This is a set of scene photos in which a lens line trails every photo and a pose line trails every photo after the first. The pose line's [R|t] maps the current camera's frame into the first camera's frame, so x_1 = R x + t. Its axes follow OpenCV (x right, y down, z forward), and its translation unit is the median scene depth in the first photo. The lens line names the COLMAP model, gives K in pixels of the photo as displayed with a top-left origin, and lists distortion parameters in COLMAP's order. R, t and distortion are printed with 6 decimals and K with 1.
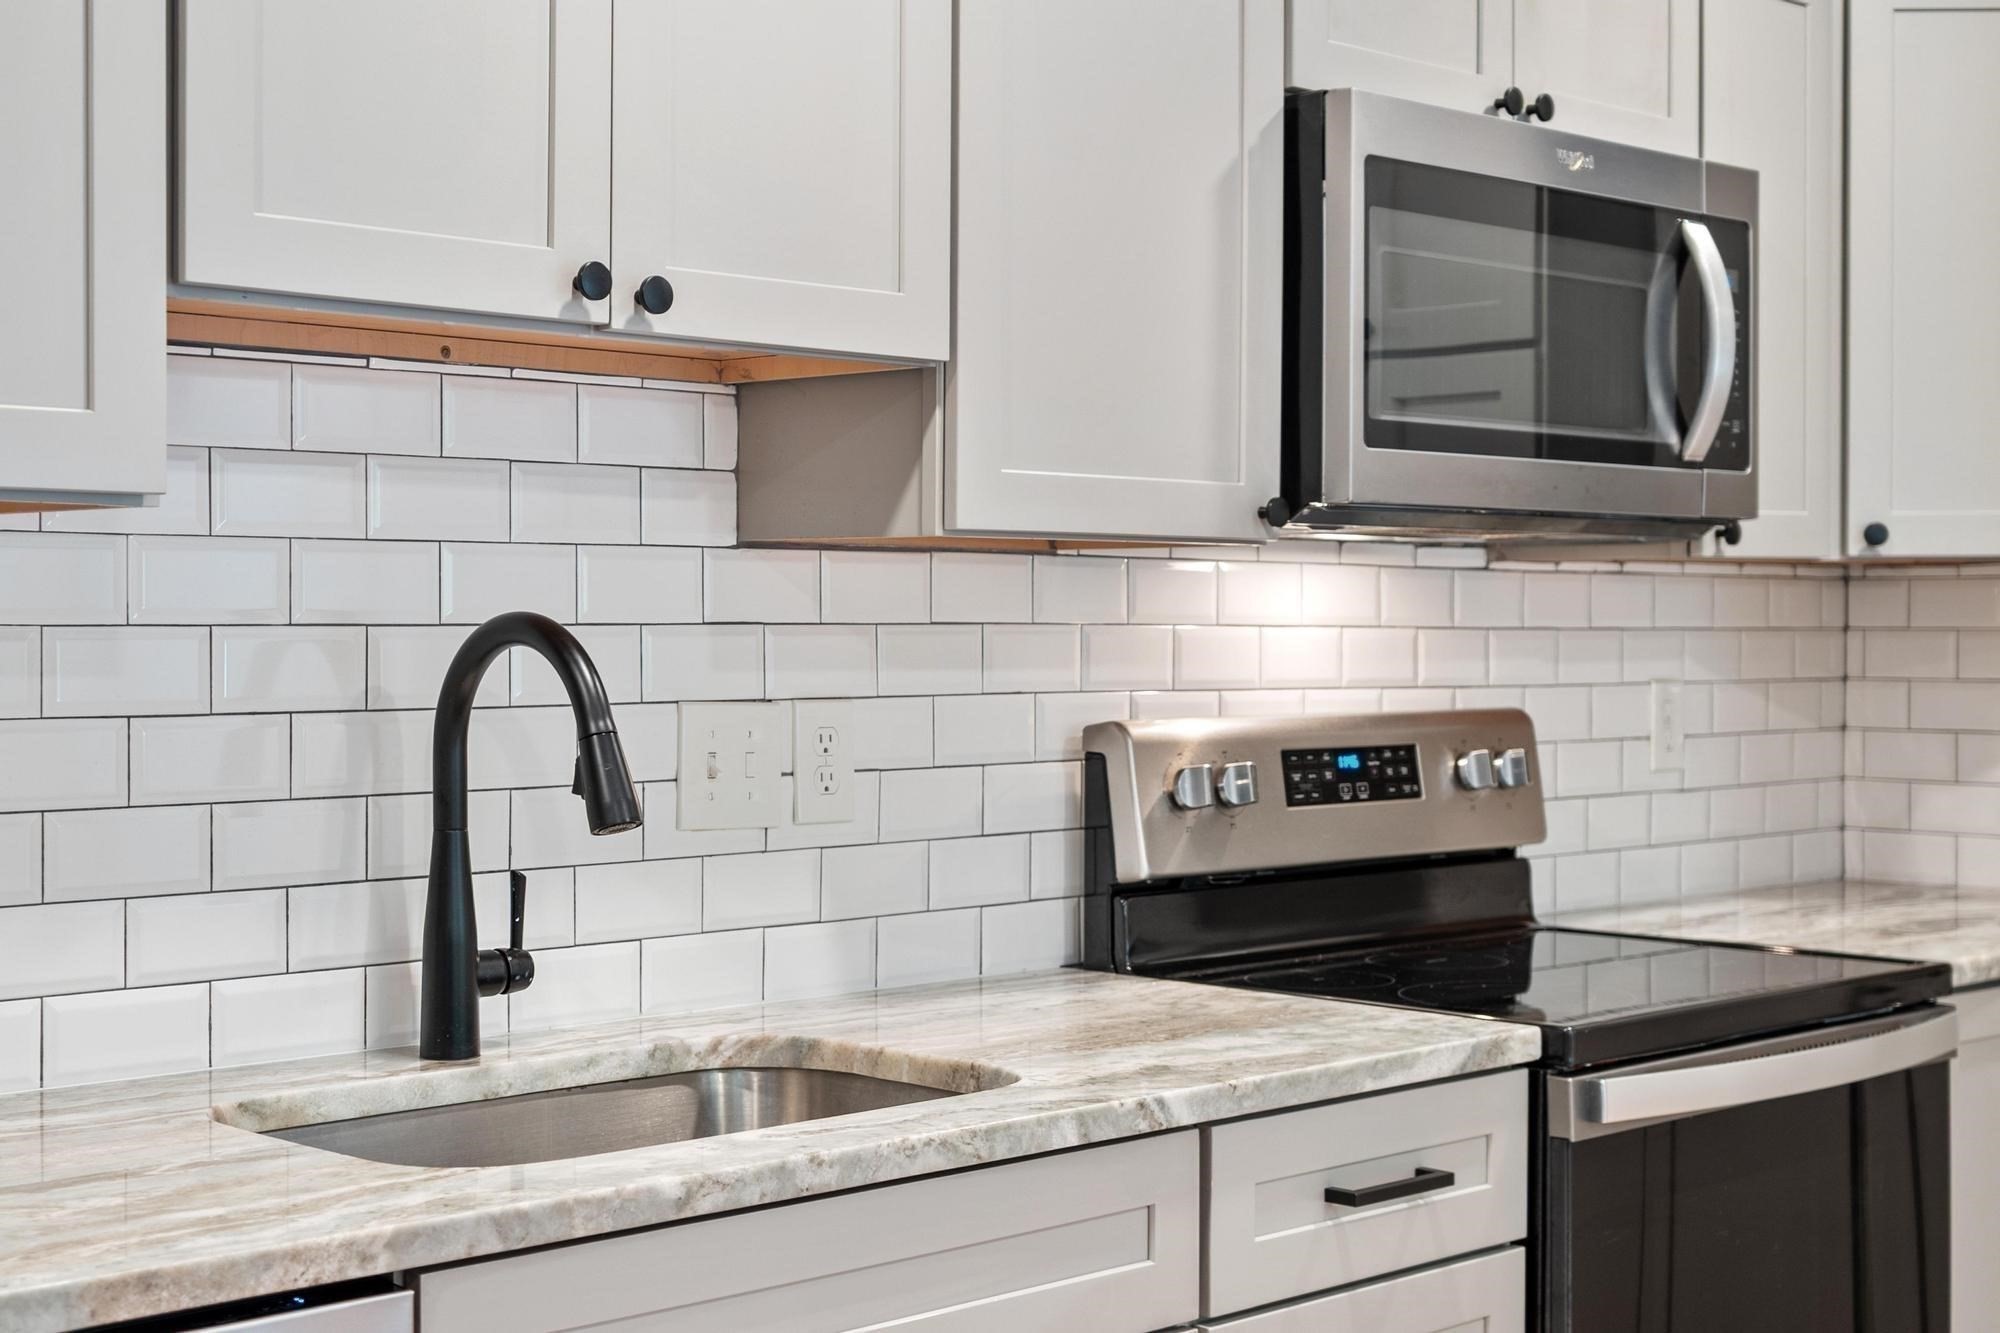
lens RADIAL K [[2846.3, 0, 1000.0], [0, 2846.3, 666.5], [0, 0, 1]] dist [0.010560, 0.030232]
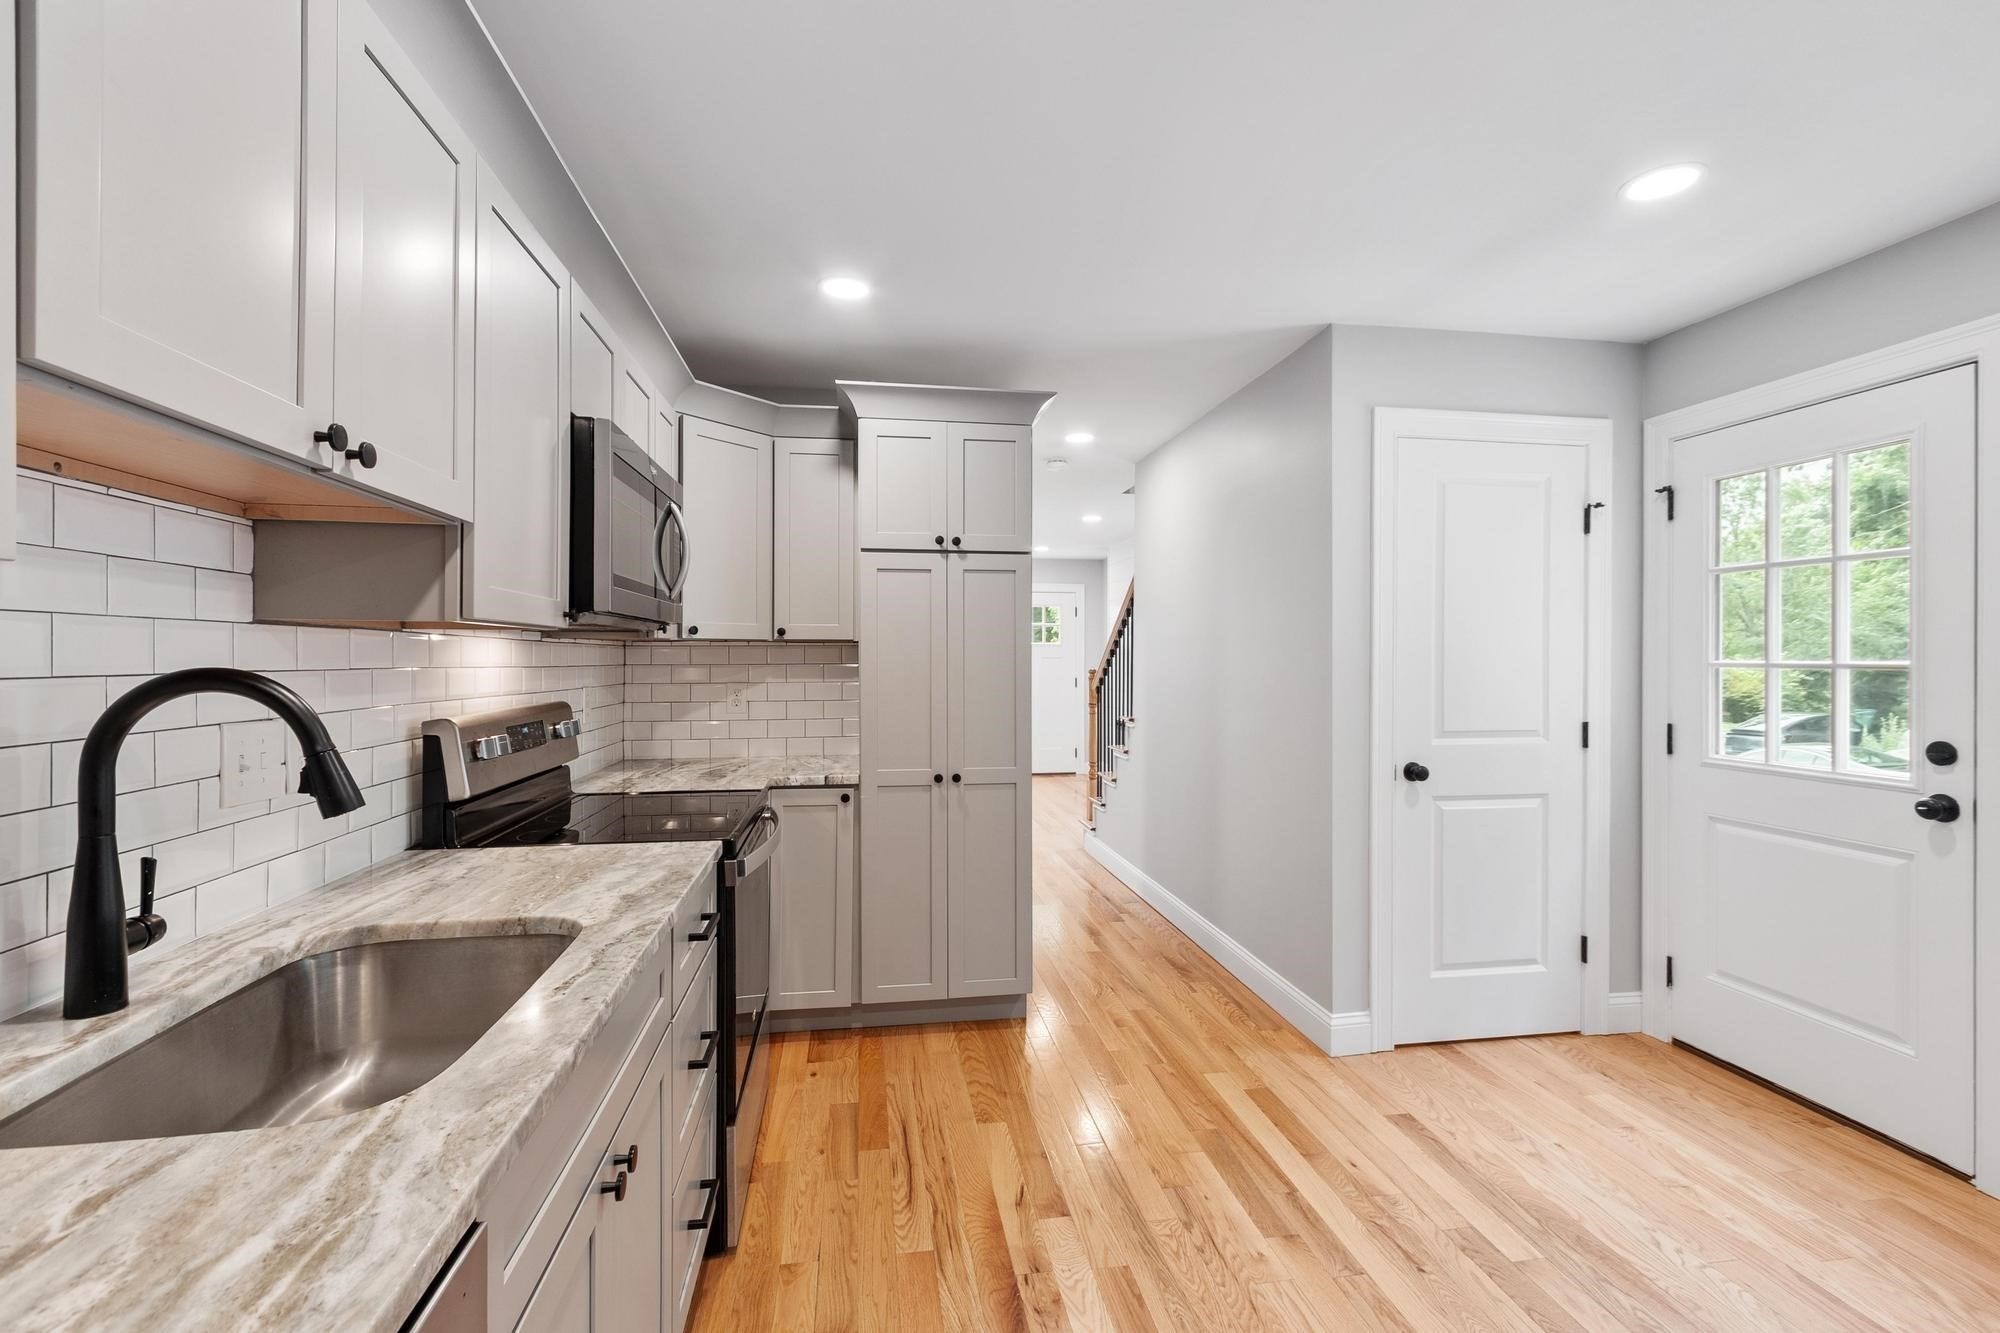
lens RADIAL K [[869.8, 0, 1000.0], [0, 869.8, 660.6], [0, 0, 1]] dist [-0.000036, 0.000134]
pose [[0.573314, -0.002697, 0.819331, -0.251138], [0.012075, 0.999914, -0.005158, -0.013686], [-0.819247, 0.012851, 0.573297, 0.387696]]
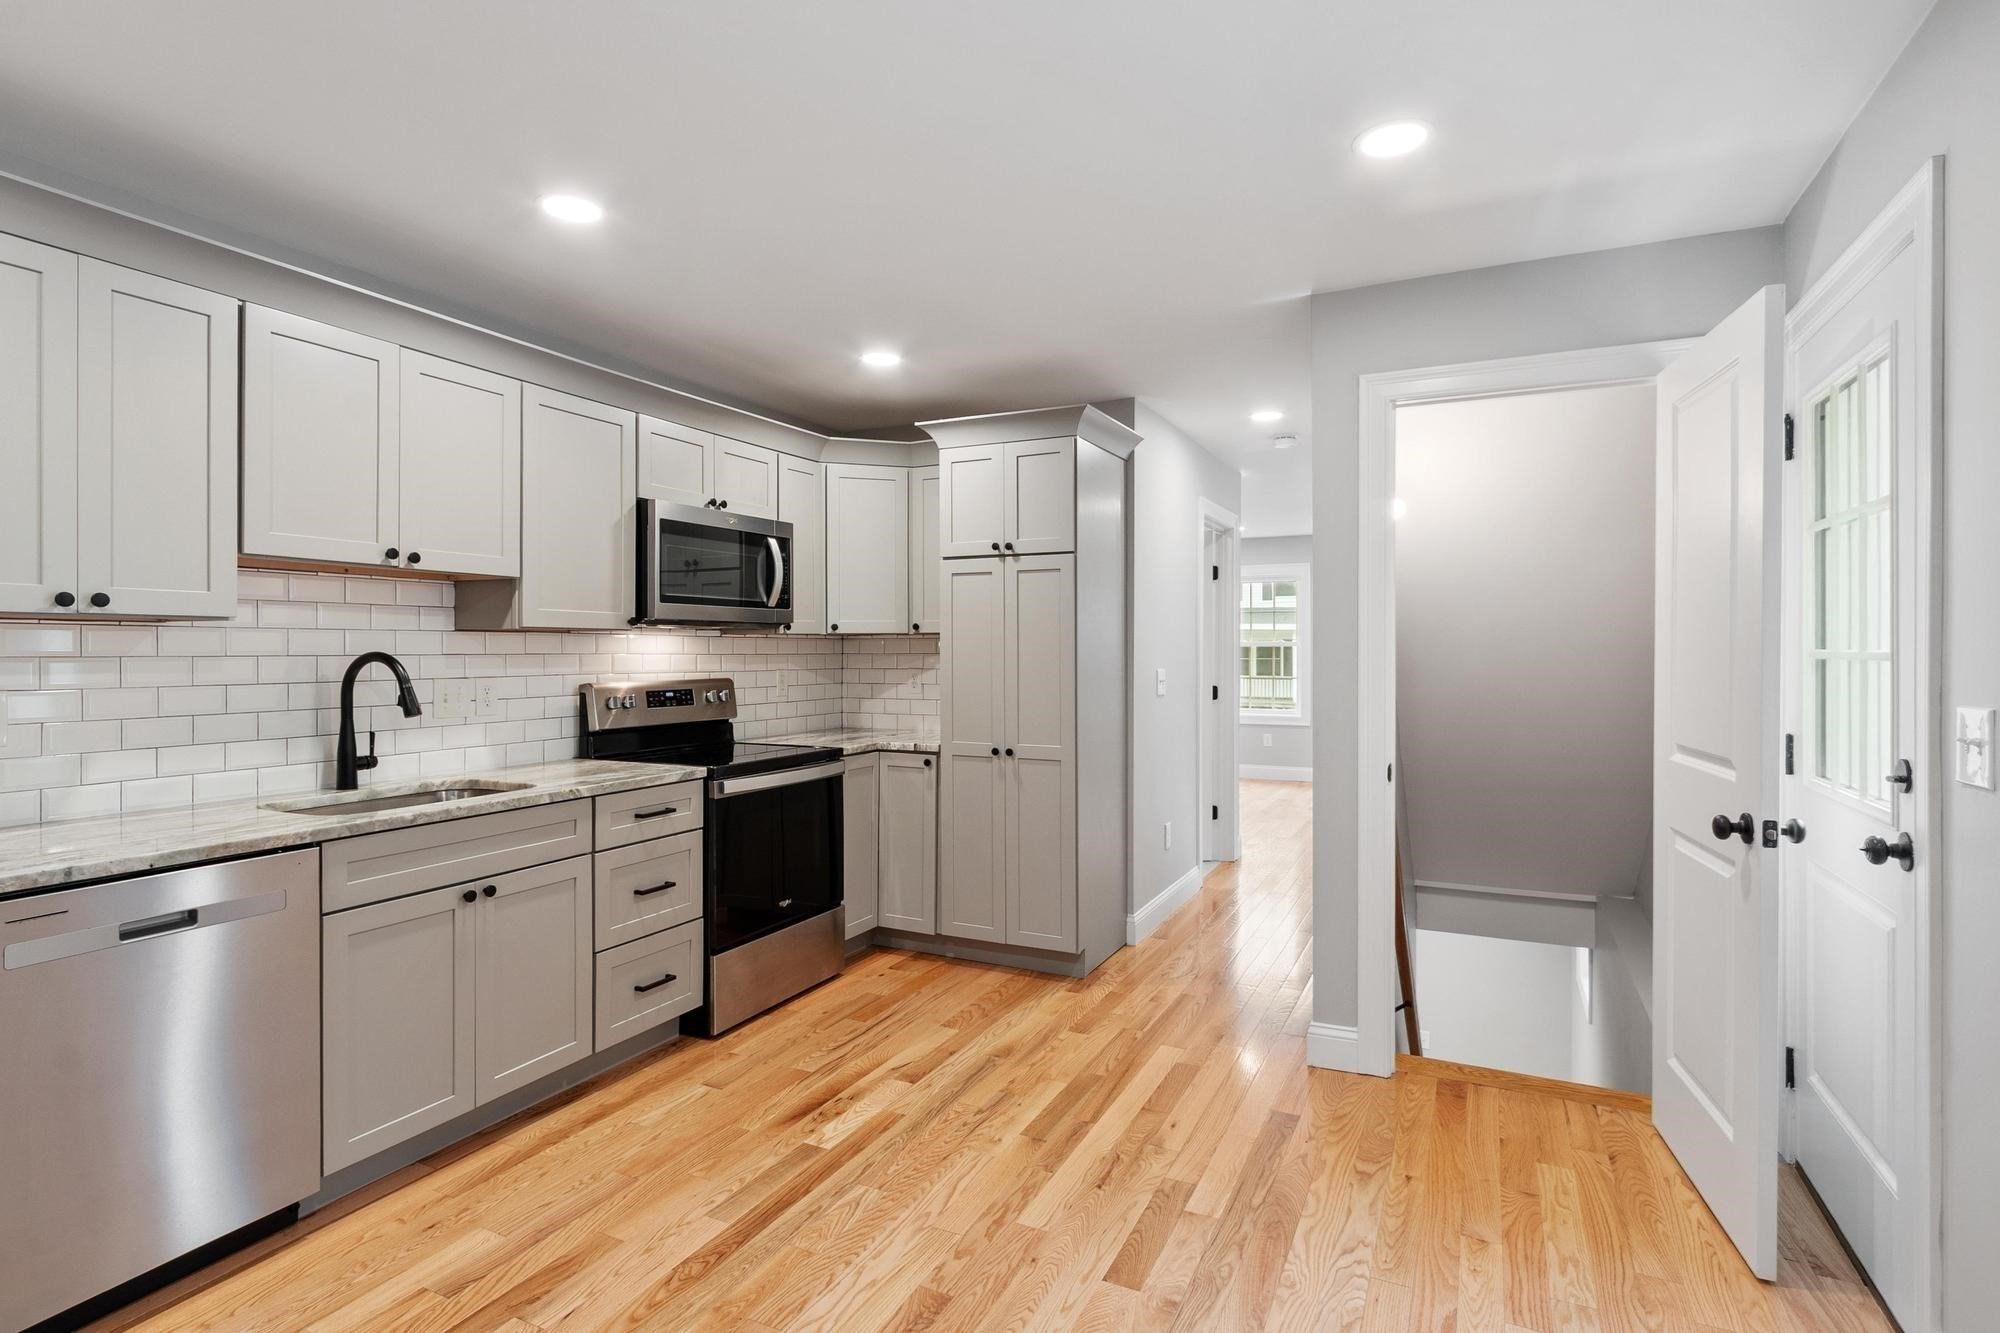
lens RADIAL K [[1001.0, 0, 1000.2], [0, 1001.0, 654.7], [0, 0, 1]] dist [0.004023, 0.000450]
pose [[0.941119, -0.002815, 0.338064, 0.107197], [0.006099, 0.999944, -0.008654, -0.001055], [-0.338020, 0.010207, 0.941083, -0.288219]]
